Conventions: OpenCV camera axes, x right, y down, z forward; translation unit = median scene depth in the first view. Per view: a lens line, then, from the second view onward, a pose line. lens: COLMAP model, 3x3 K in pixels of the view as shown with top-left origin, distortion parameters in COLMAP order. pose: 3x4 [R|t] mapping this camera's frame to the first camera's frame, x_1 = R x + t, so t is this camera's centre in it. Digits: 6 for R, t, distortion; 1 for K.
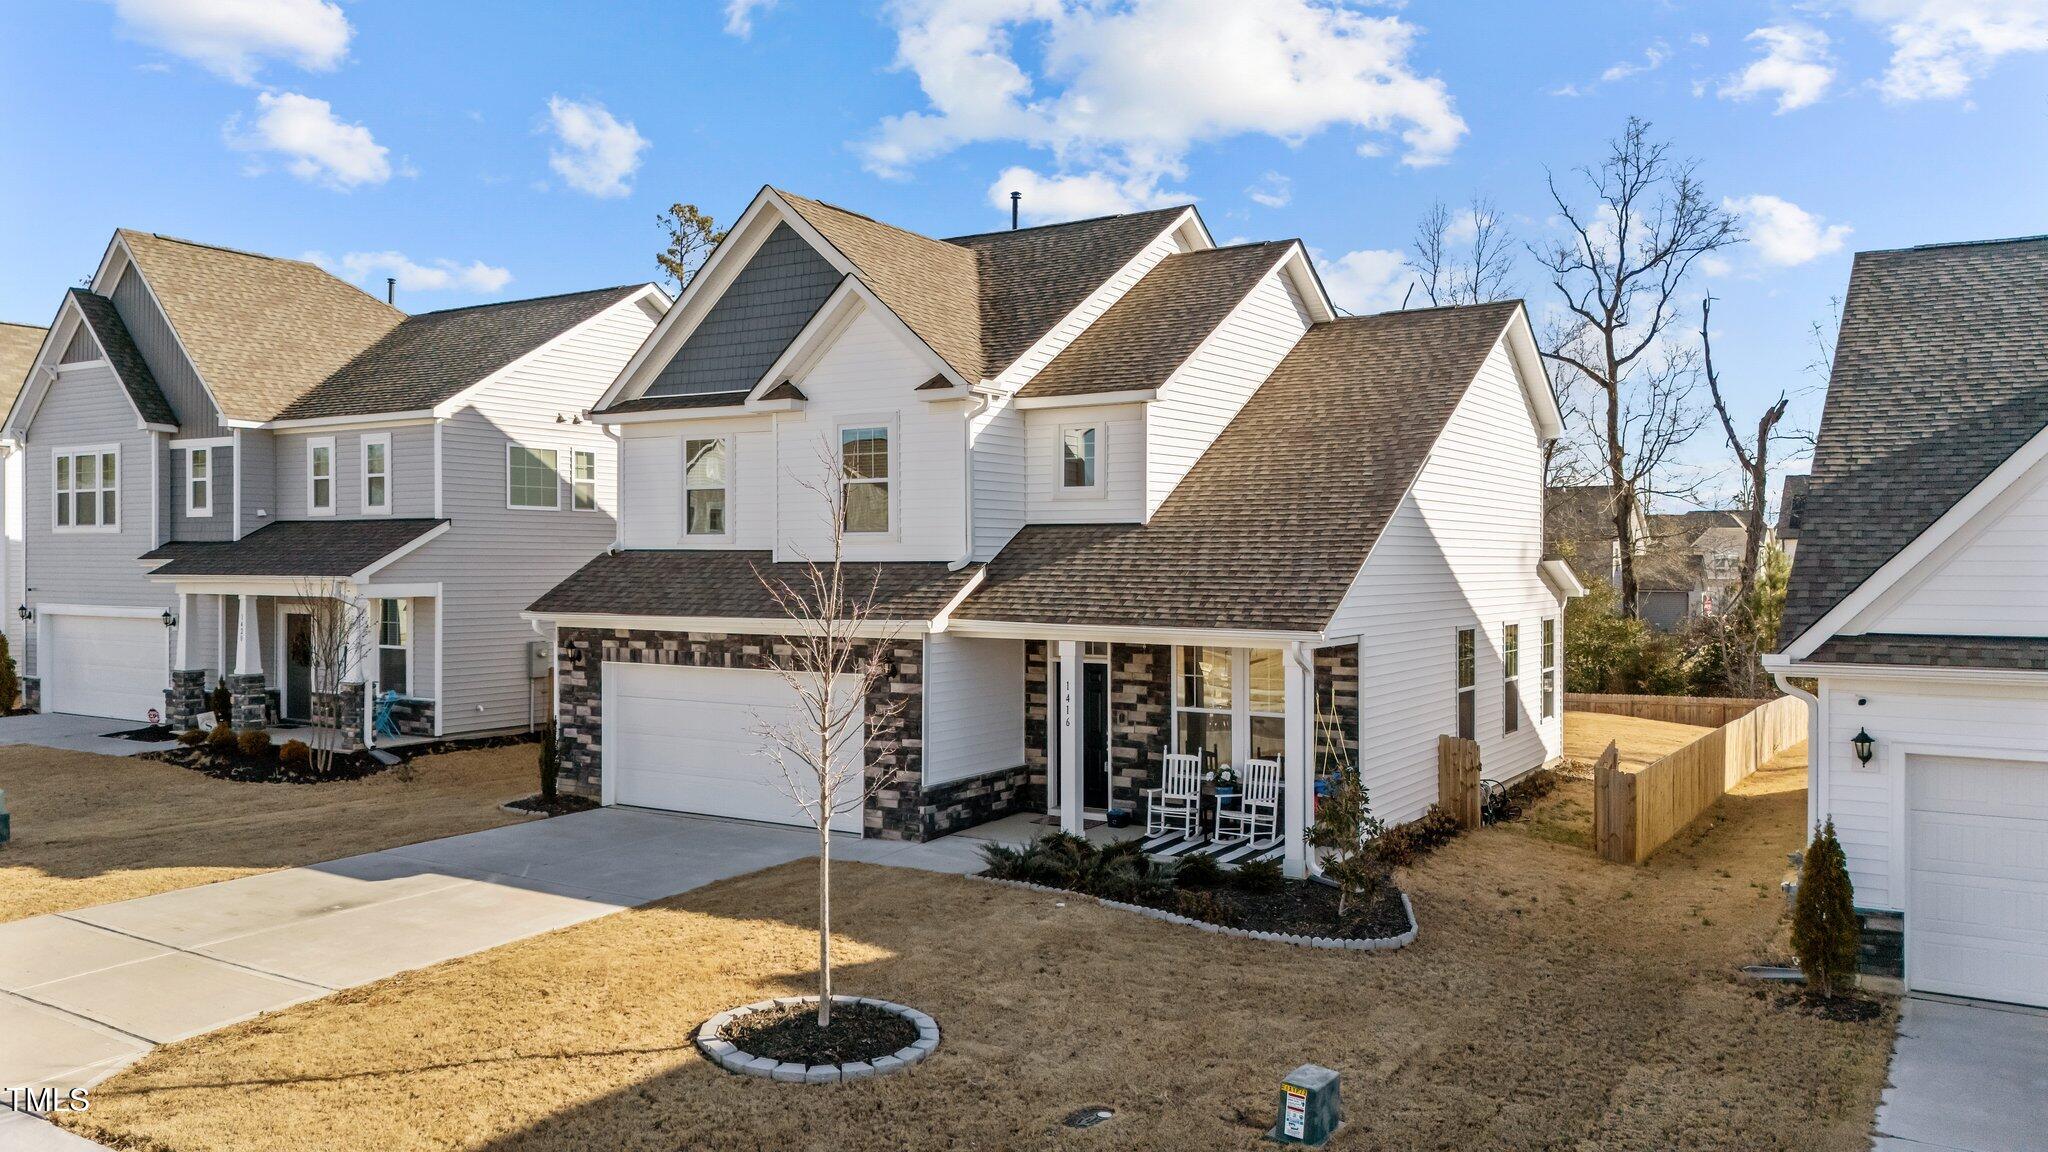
lens RADIAL K [[1475.8, 0, 1039.1], [0, 1475.8, 582.2], [0, 0, 1]] dist [0.125367, -0.209283]
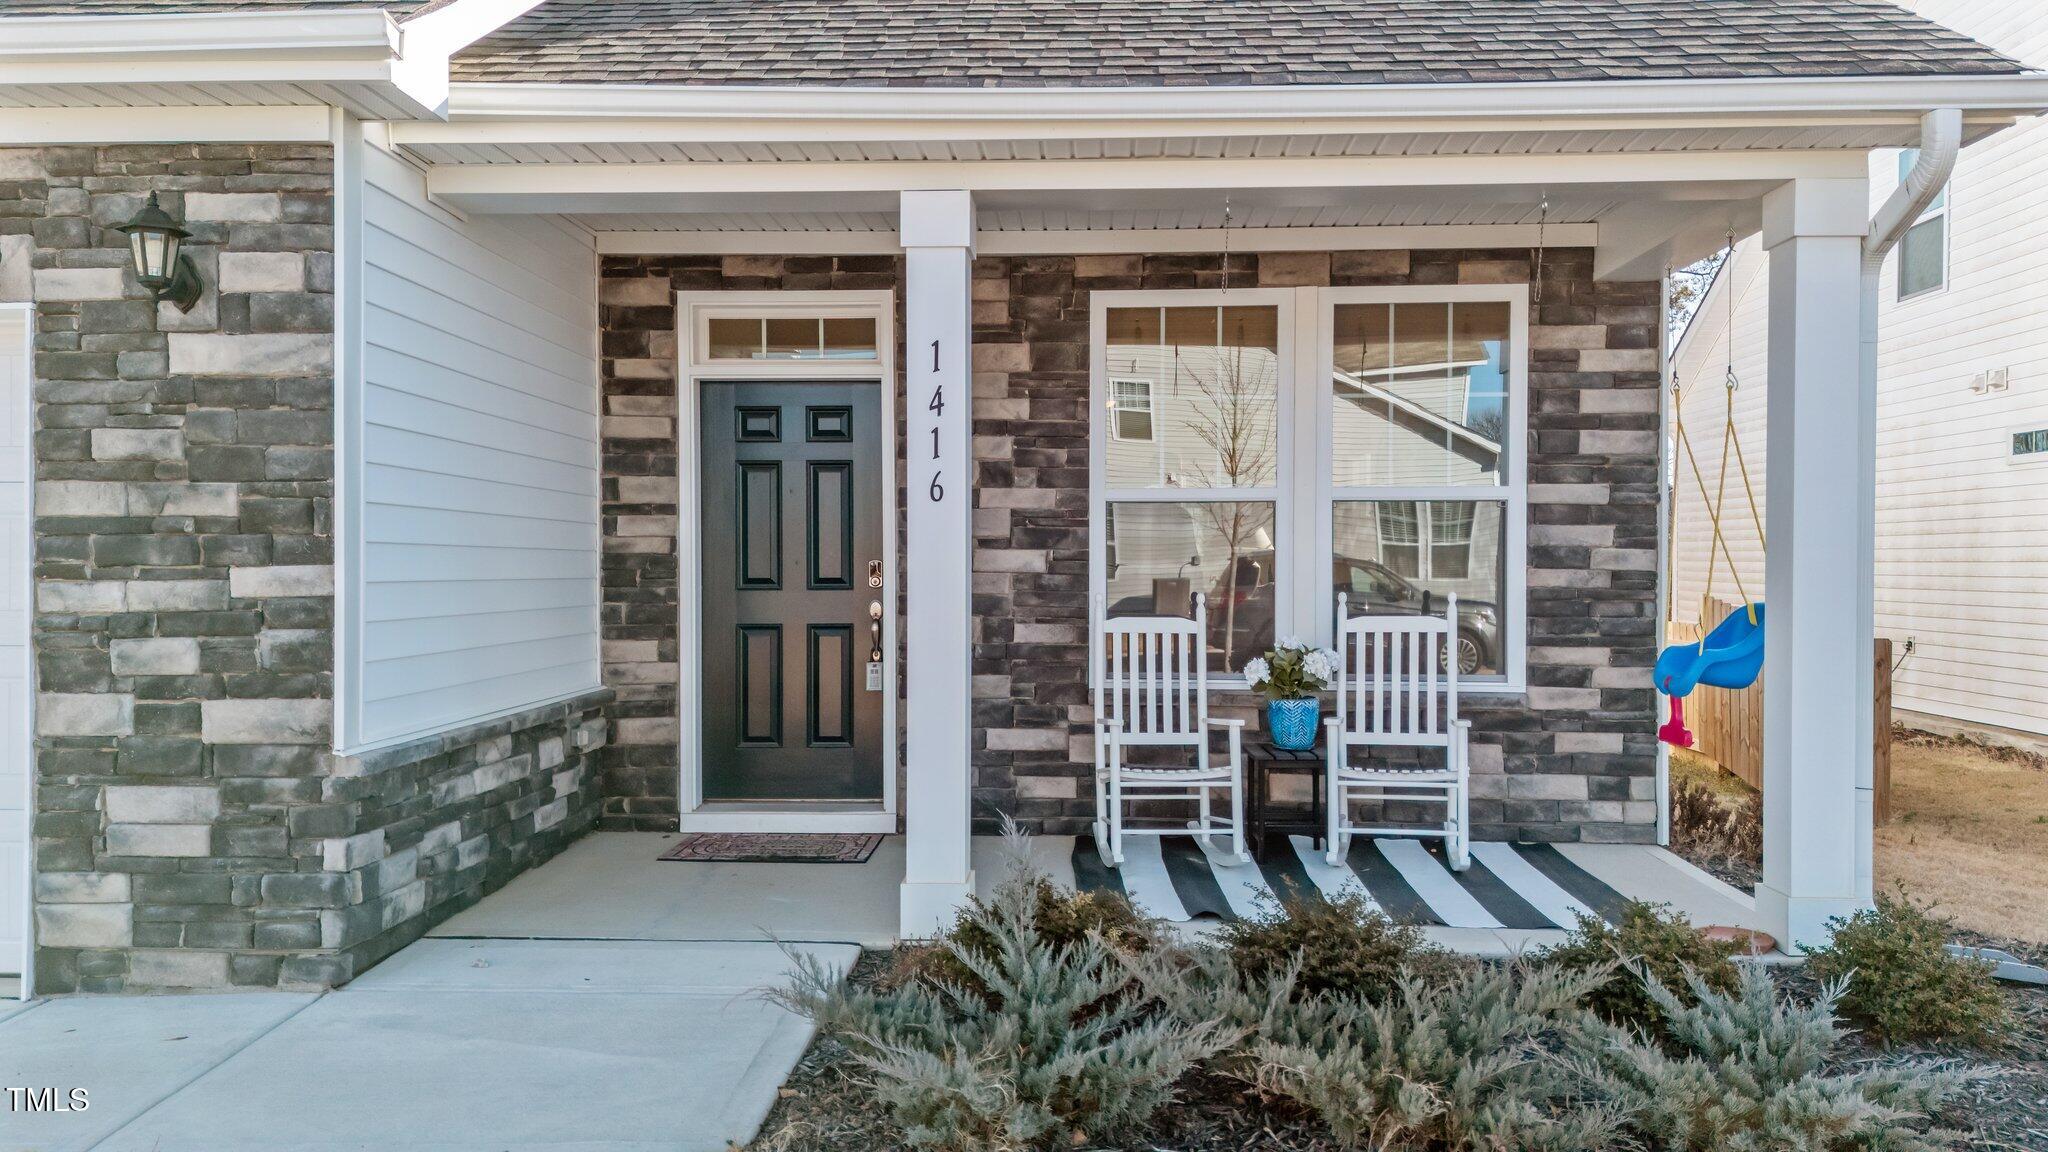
lens RADIAL K [[1480.5, 0, 1024.0], [0, 1480.5, 576.0], [0, 0, 1]] dist [0.097398, -0.118961]
pose [[0.873779, -0.005794, 0.486289, -0.090841], [0.006916, 0.999976, -0.000512, 0.099542], [-0.486274, 0.003811, 0.873798, 0.665431]]
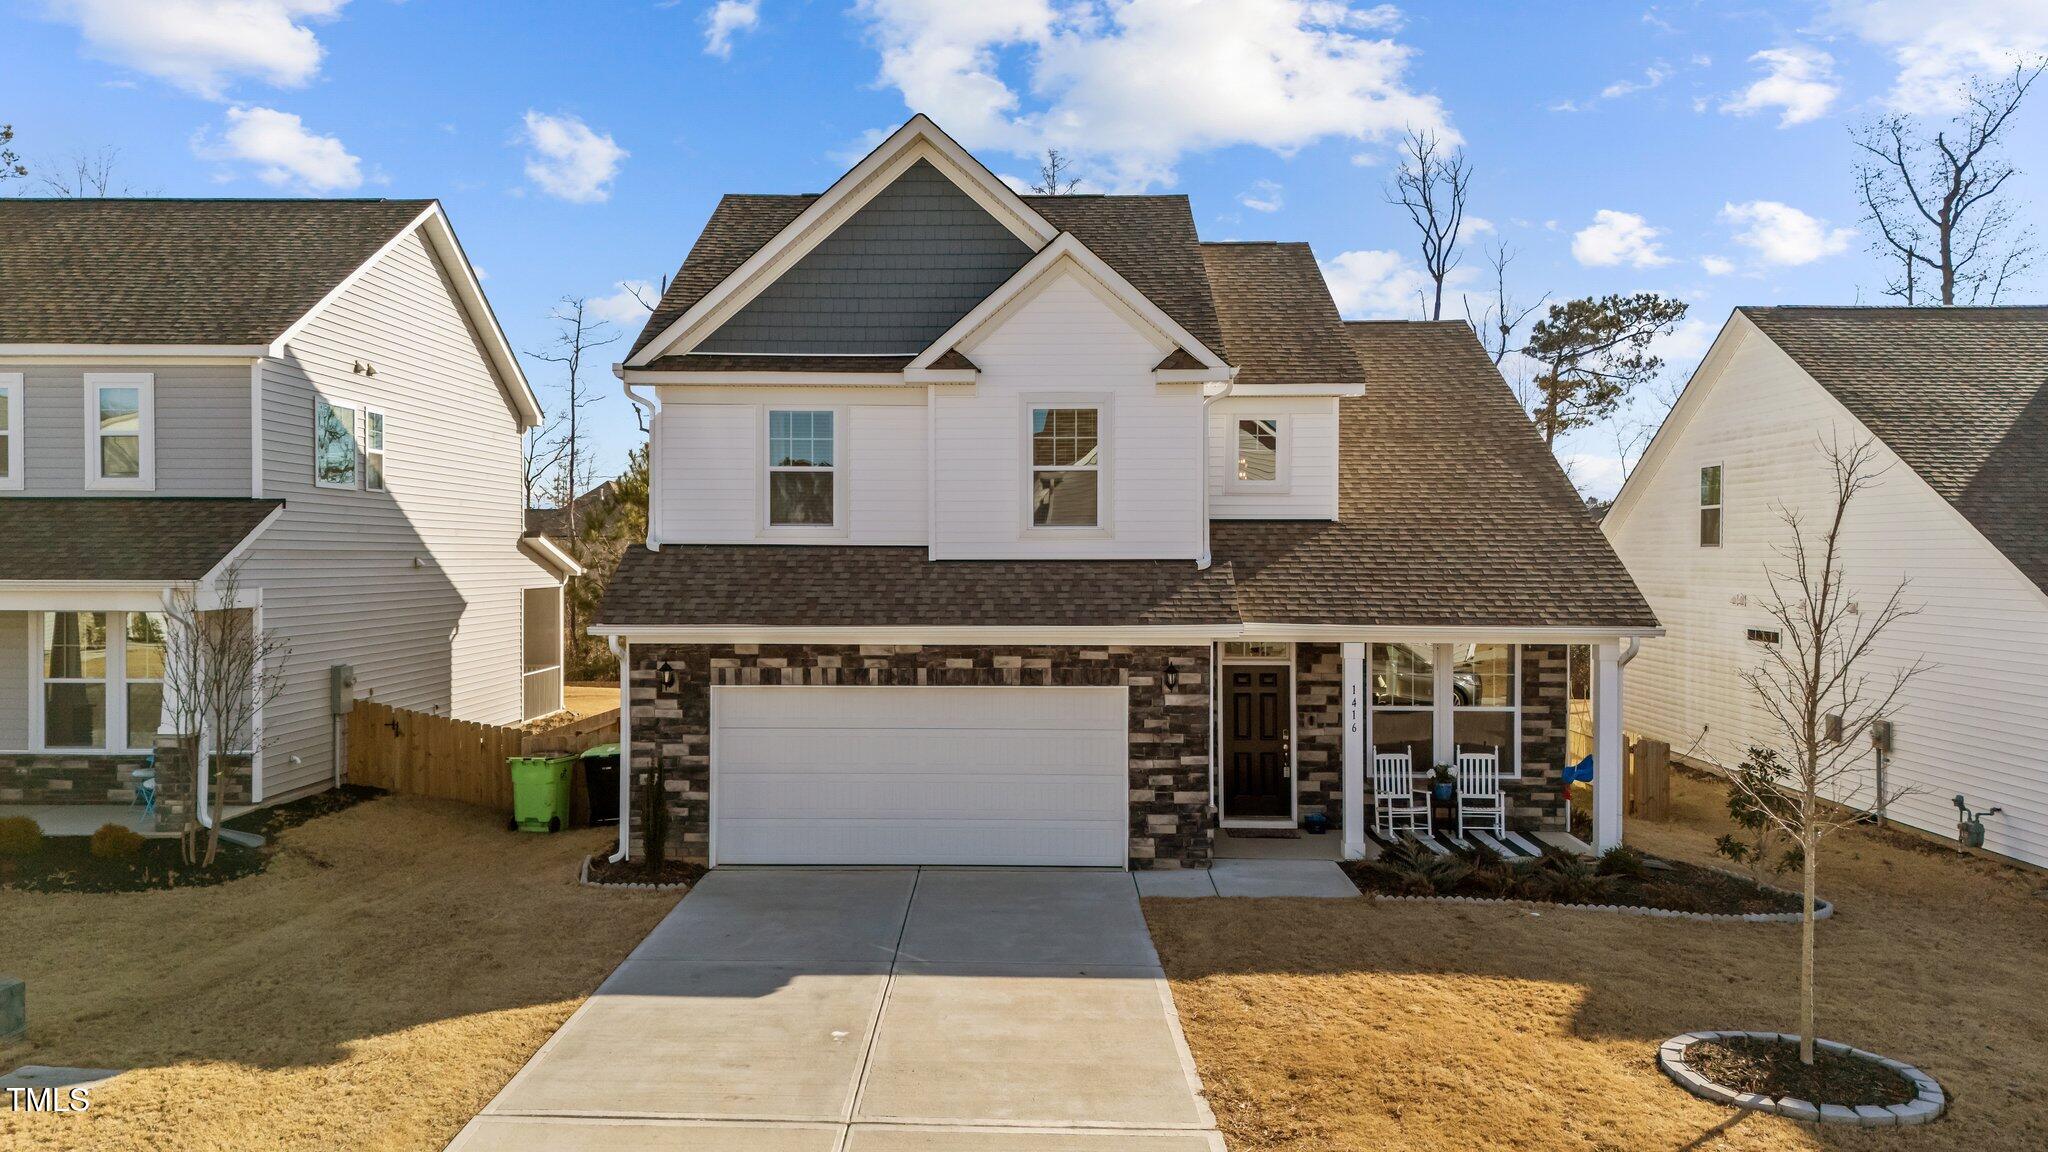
lens RADIAL K [[1480.5, 0, 1024.0], [0, 1480.5, 576.0], [0, 0, 1]] dist [0.097398, -0.118961]
pose [[0.858385, -0.006140, 0.512969, -0.586002], [0.006038, 0.999980, 0.001866, -0.005714], [-0.512970, 0.001495, 0.858405, 0.250553]]
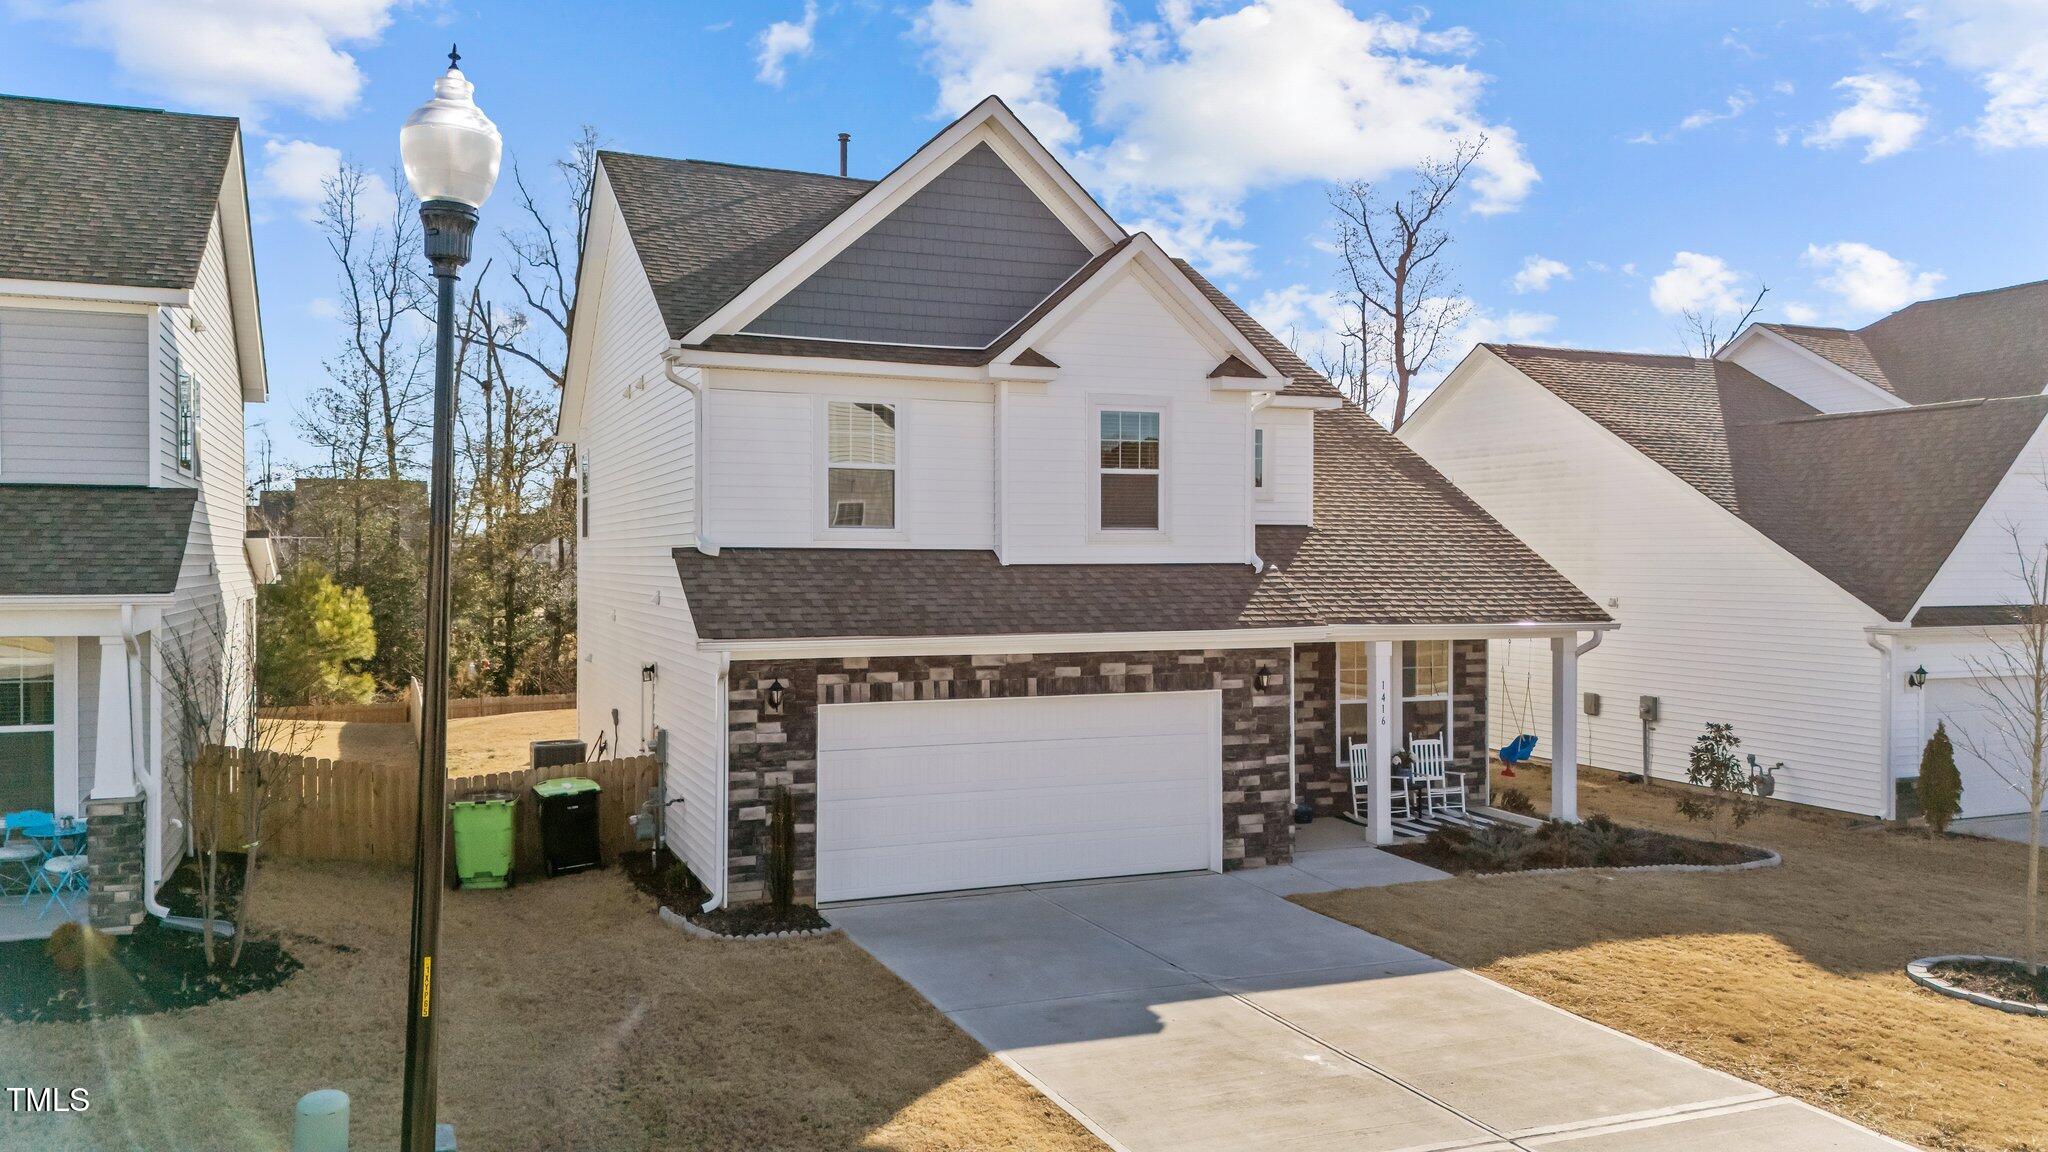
lens RADIAL K [[1485.6, 0, 1012.5], [0, 1485.6, 572.5], [0, 0, 1]] dist [0.073223, -0.070630]
pose [[0.585573, -0.007983, 0.810580, -0.859625], [0.010977, 0.999938, 0.001918, -0.010868], [-0.810545, 0.007775, 0.585624, 0.536496]]
